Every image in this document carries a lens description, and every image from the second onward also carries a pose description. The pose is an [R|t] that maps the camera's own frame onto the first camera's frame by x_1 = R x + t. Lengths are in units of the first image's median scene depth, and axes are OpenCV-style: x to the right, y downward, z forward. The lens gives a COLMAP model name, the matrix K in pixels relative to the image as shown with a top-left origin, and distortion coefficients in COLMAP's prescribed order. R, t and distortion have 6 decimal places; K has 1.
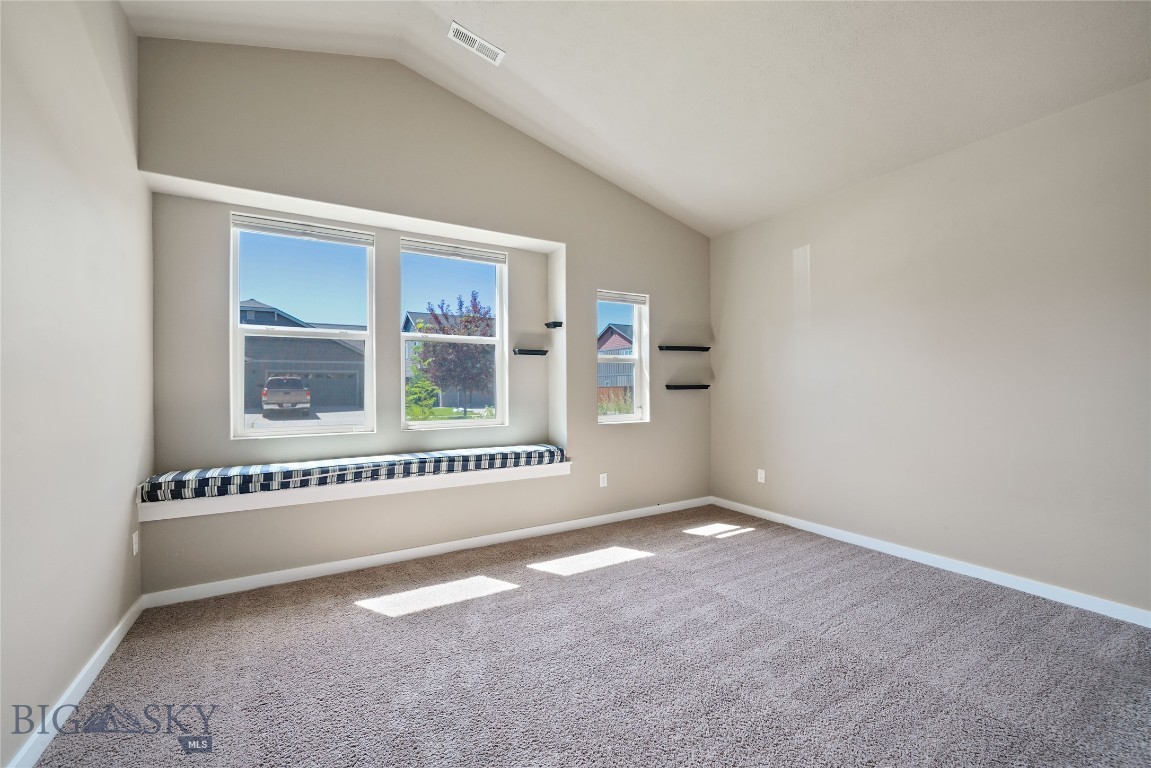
lens RADIAL K [[482.2, 0, 570.8], [0, 482.2, 385.0], [0, 0, 1]] dist [0.011724, -0.000185]
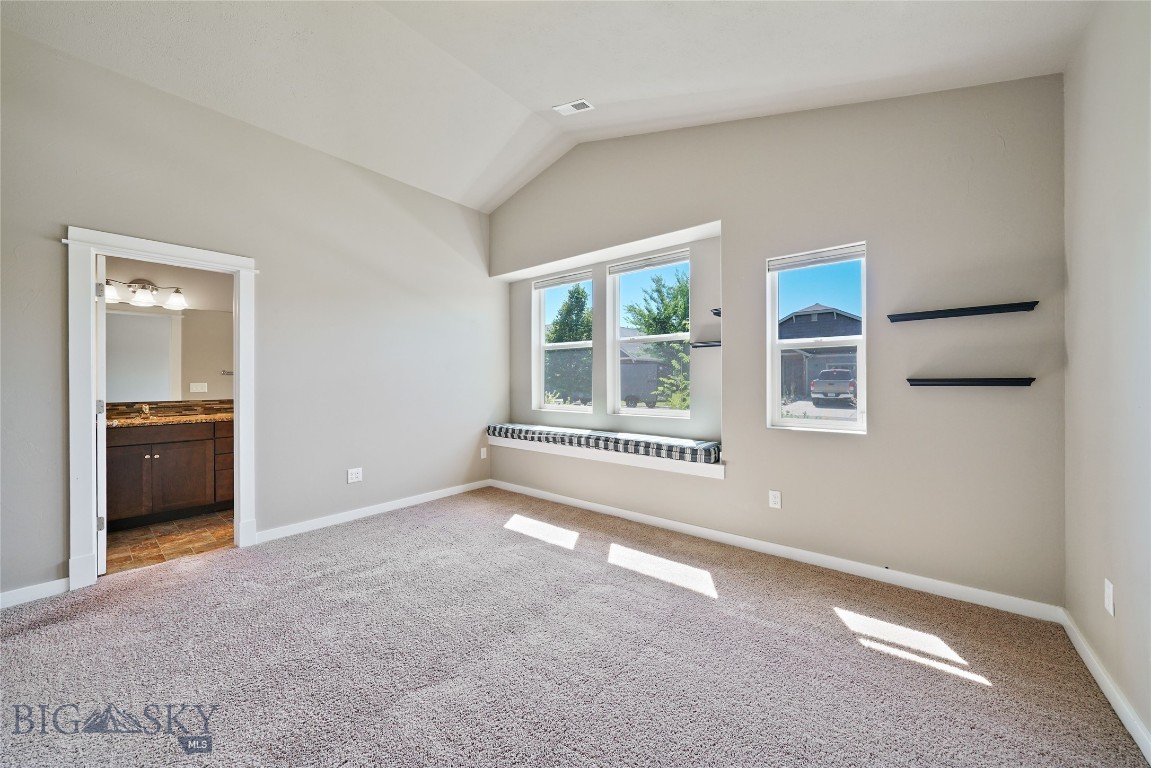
lens RADIAL K [[426.1, 0, 568.4], [0, 426.1, 378.9], [0, 0, 1]] dist [0.000544, 0.000166]
pose [[0.322939, 0.000527, -0.946420, 0.686590], [0.005374, 0.999983, 0.002391, -0.002958], [0.946404, -0.005858, 0.322931, 0.512051]]
